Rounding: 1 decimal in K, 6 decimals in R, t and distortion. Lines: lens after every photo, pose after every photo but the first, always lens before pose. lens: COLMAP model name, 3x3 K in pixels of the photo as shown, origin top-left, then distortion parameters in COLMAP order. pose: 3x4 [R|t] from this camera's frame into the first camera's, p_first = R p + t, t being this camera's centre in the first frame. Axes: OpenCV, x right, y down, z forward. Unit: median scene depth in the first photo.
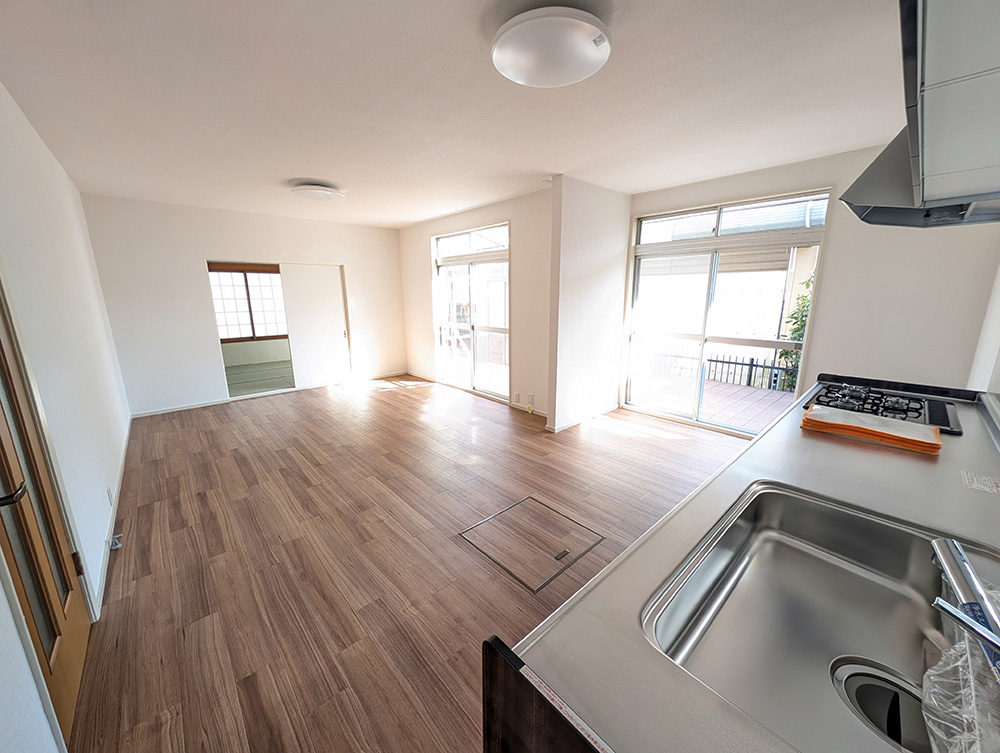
lens RADIAL K [[375.2, 0, 502.5], [0, 375.2, 375.2], [0, 0, 1]] dist [0.004033, -0.002183]
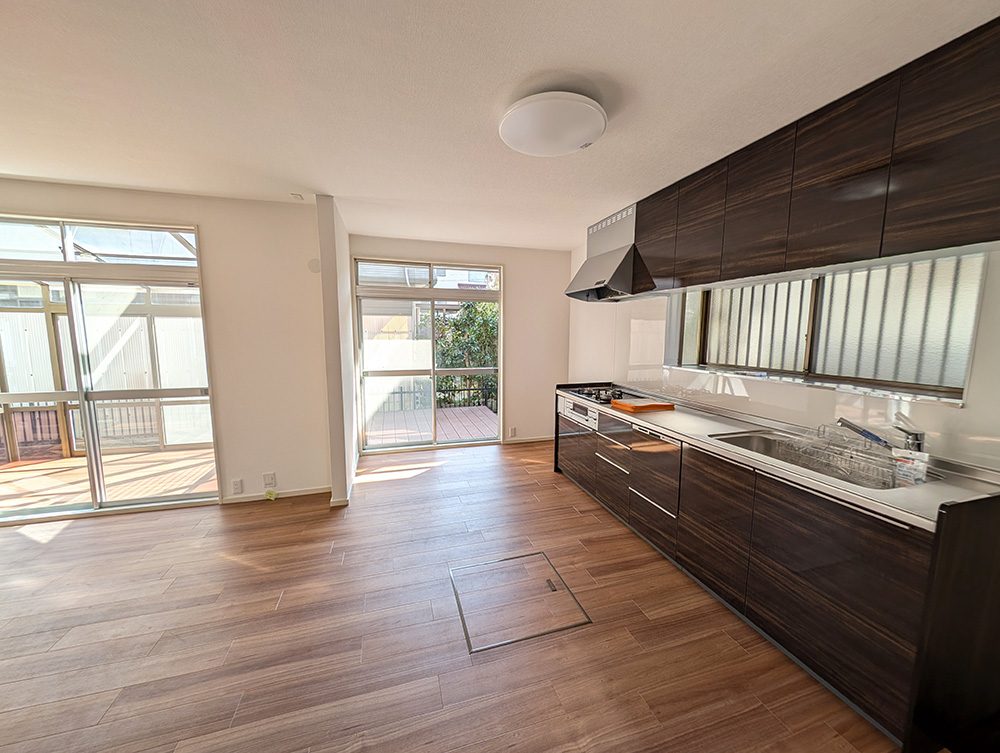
lens RADIAL K [[375.2, 0, 503.4], [0, 375.2, 375.2], [0, 0, 1]] dist [0.004033, -0.002183]
pose [[0.425926, -0.100806, 0.899125, -0.404595], [0.186040, 0.982296, 0.022002, -0.073574], [-0.885424, 0.157902, 0.437139, 0.297809]]
